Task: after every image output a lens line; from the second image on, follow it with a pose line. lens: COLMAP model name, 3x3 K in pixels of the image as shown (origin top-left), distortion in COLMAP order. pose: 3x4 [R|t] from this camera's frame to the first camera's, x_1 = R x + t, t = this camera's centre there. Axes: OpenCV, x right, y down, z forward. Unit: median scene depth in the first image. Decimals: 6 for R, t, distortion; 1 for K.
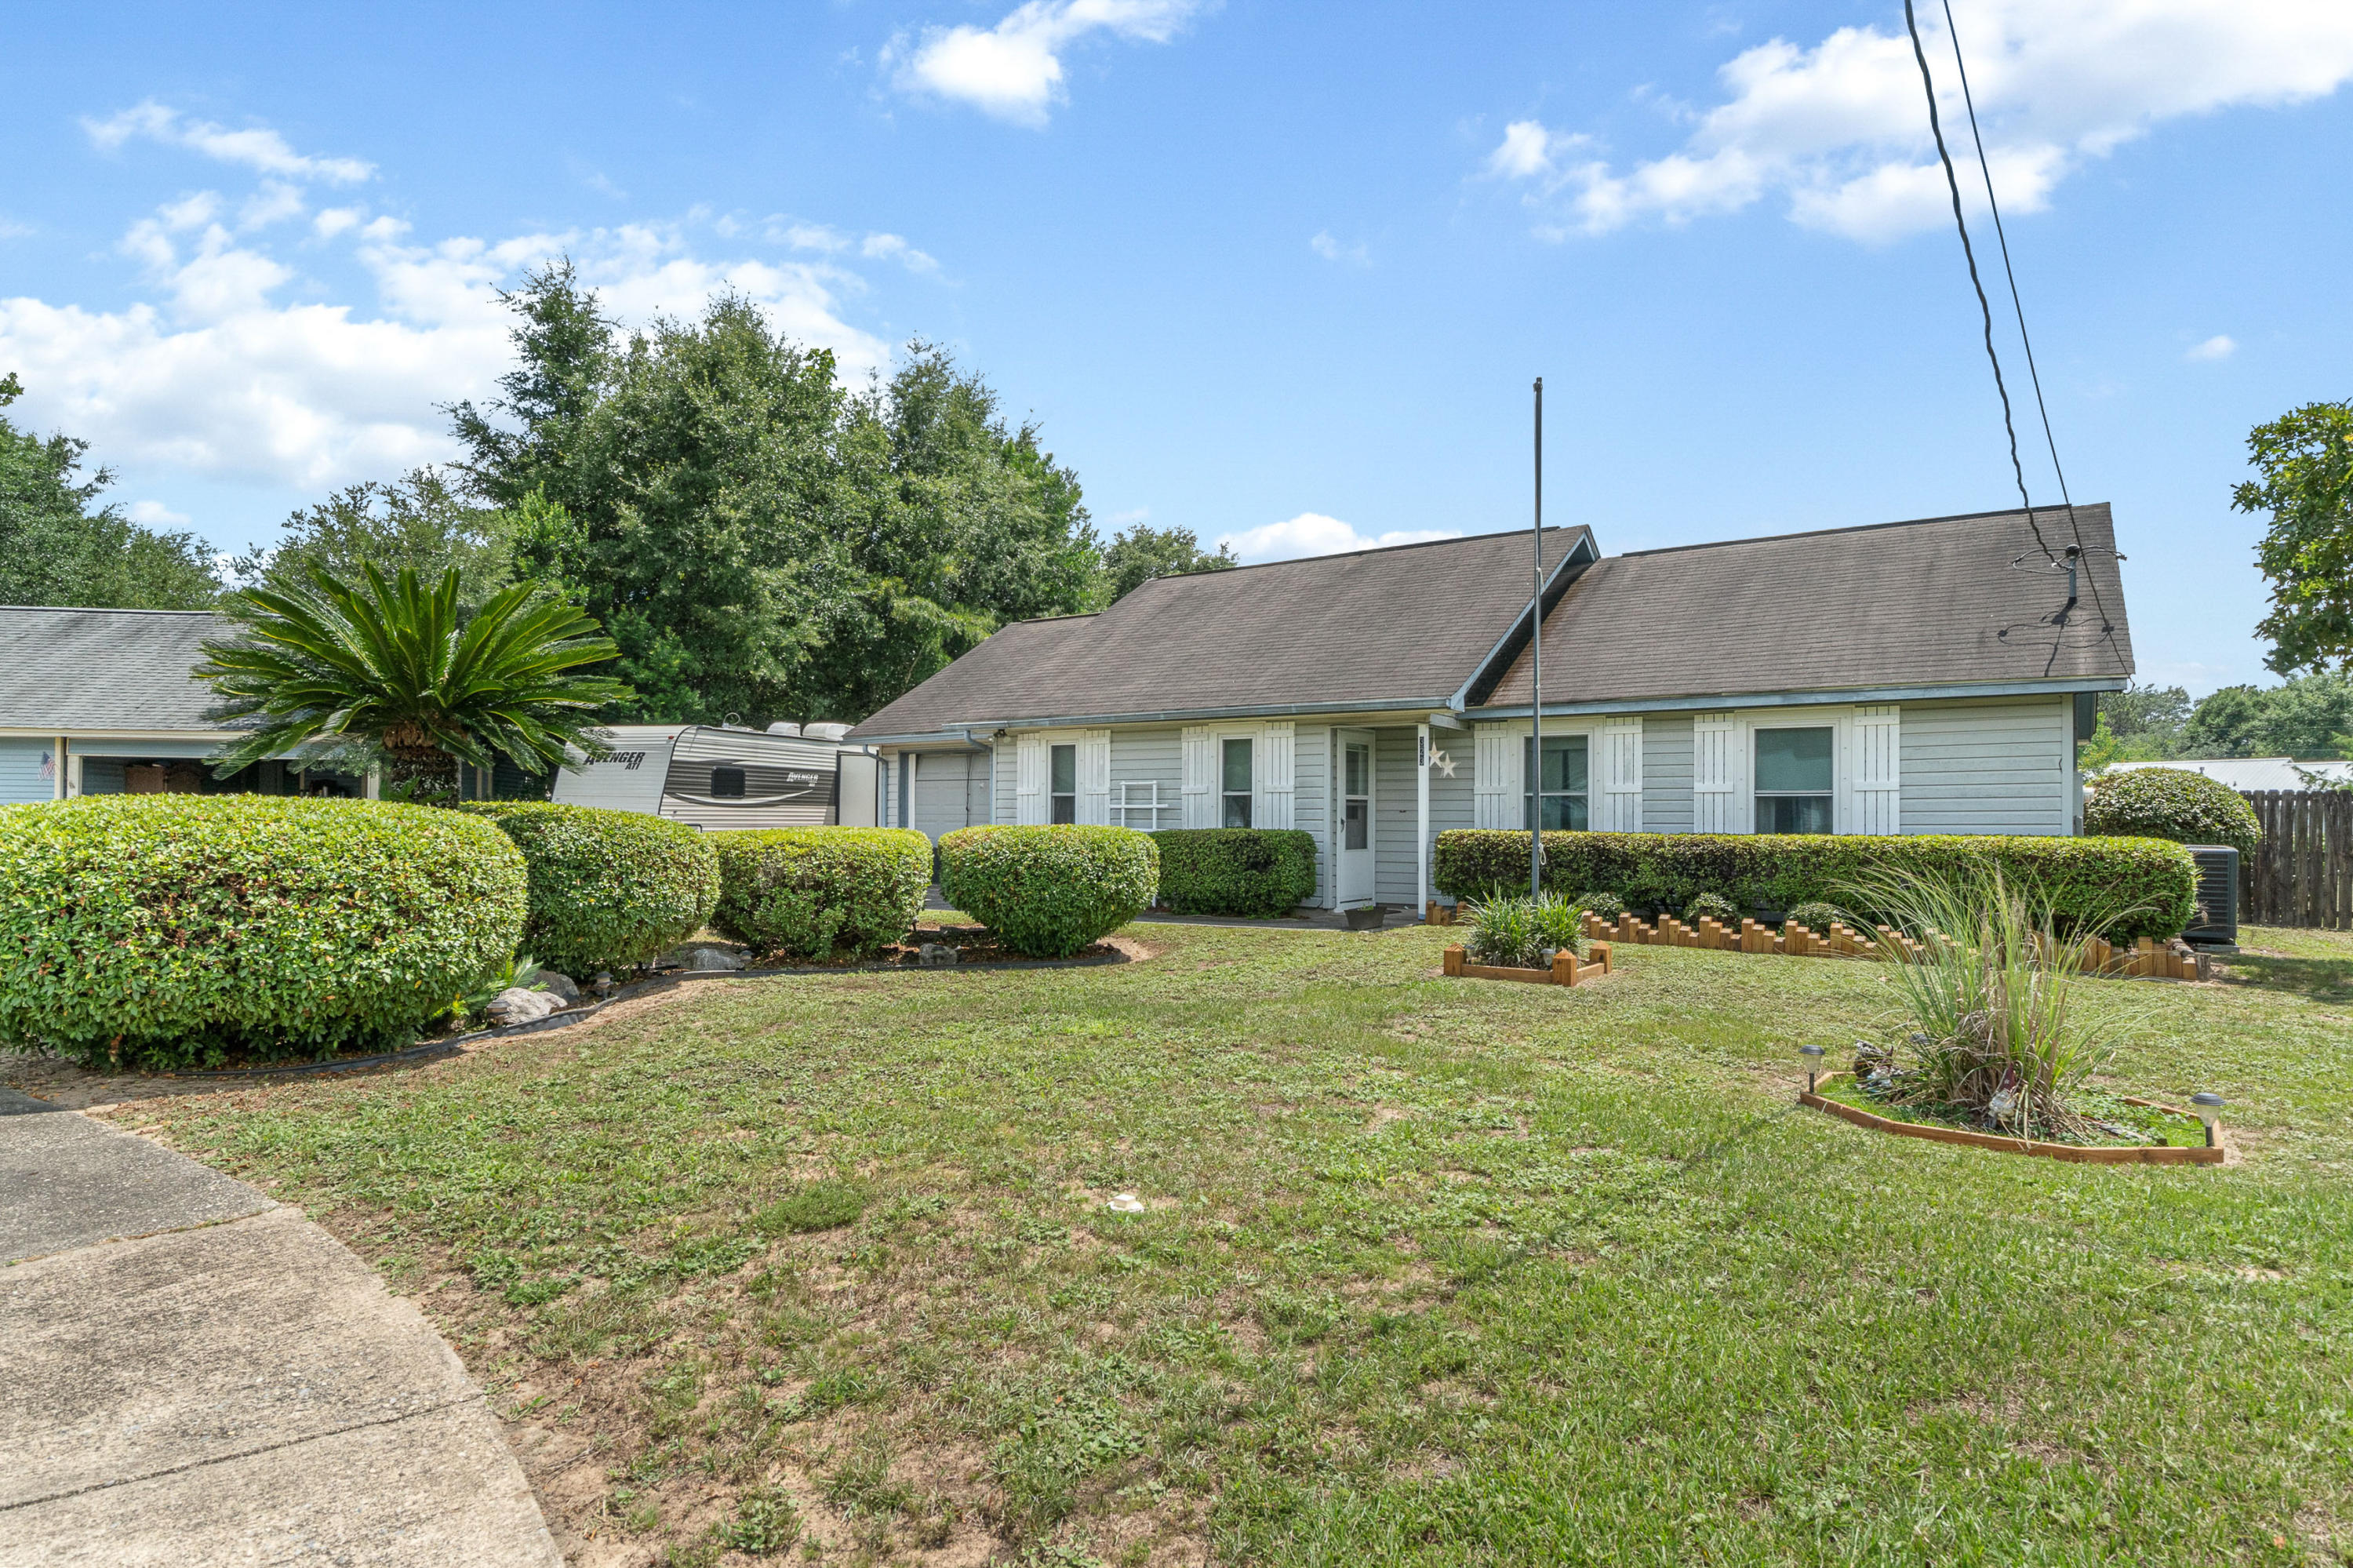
lens RADIAL K [[1237.5, 0, 1176.3], [0, 1237.5, 799.7], [0, 0, 1]] dist [-0.012281, -0.000985]
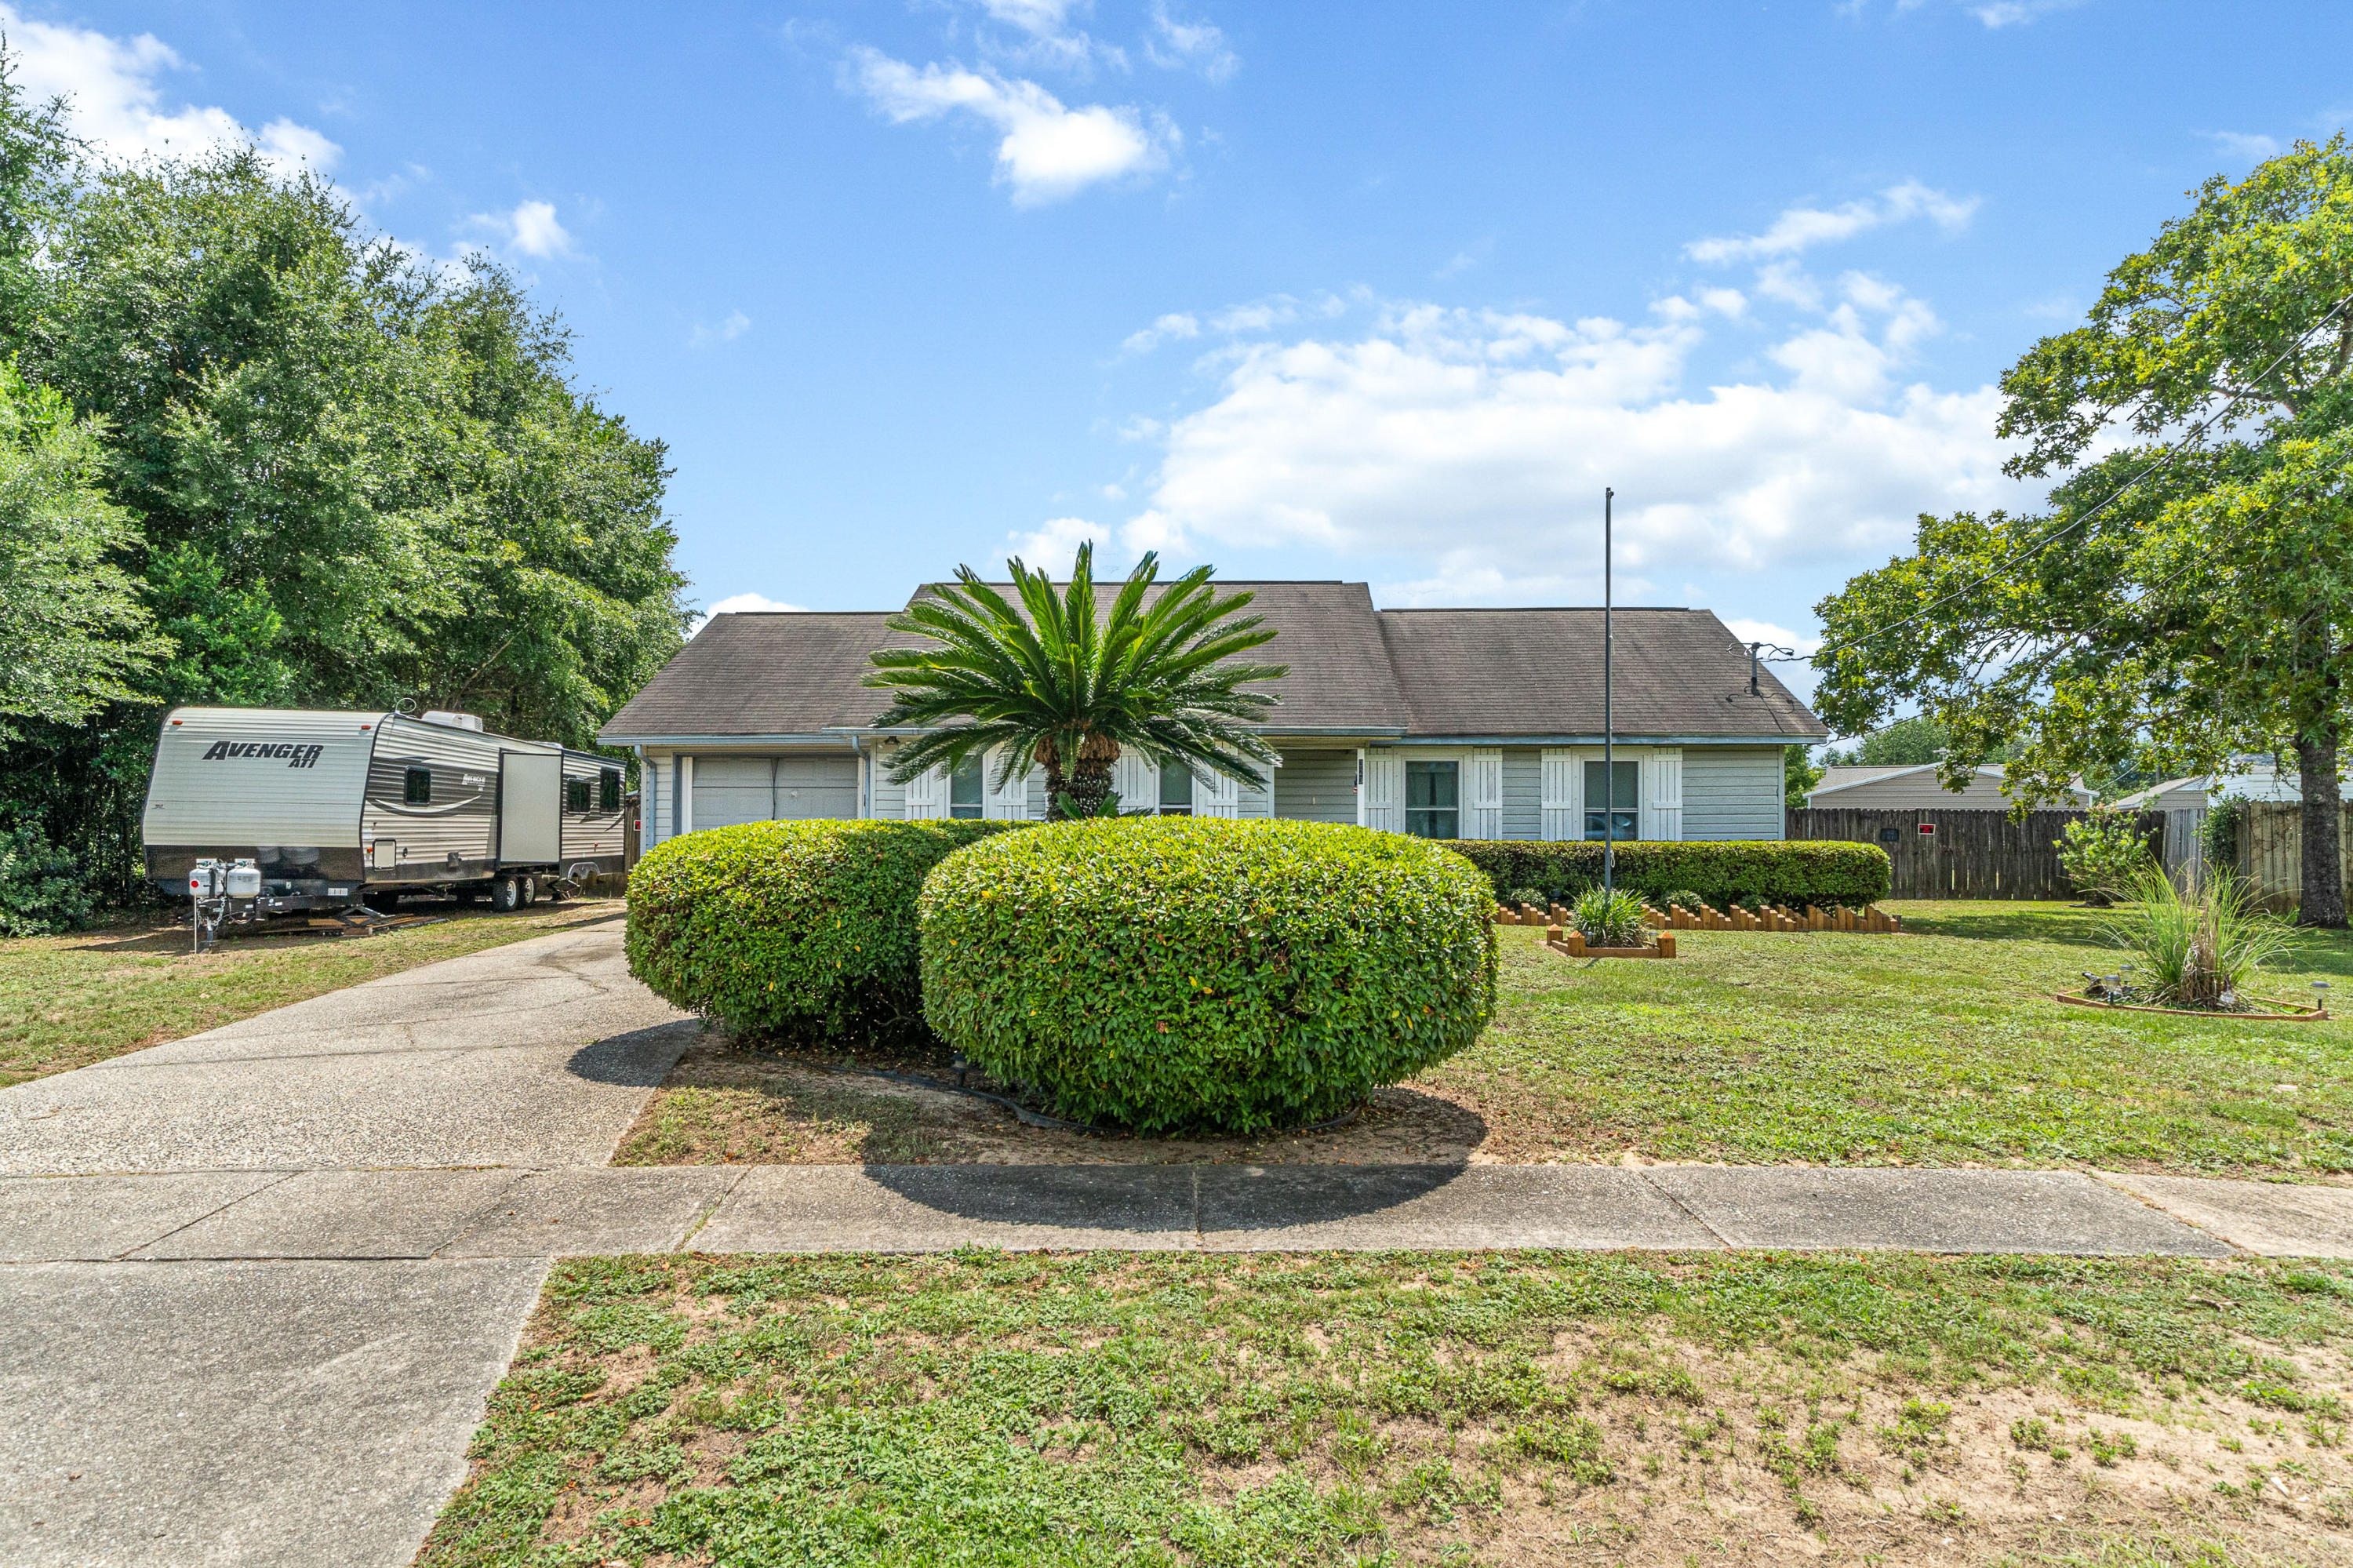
lens RADIAL K [[1237.5, 0, 1183.2], [0, 1237.5, 786.2], [0, 0, 1]] dist [-0.012281, -0.000985]
pose [[0.847594, 0.014098, 0.530458, -0.519279], [-0.006132, 0.999840, -0.016776, -0.004921], [-0.530610, 0.010966, 0.847545, 0.091716]]
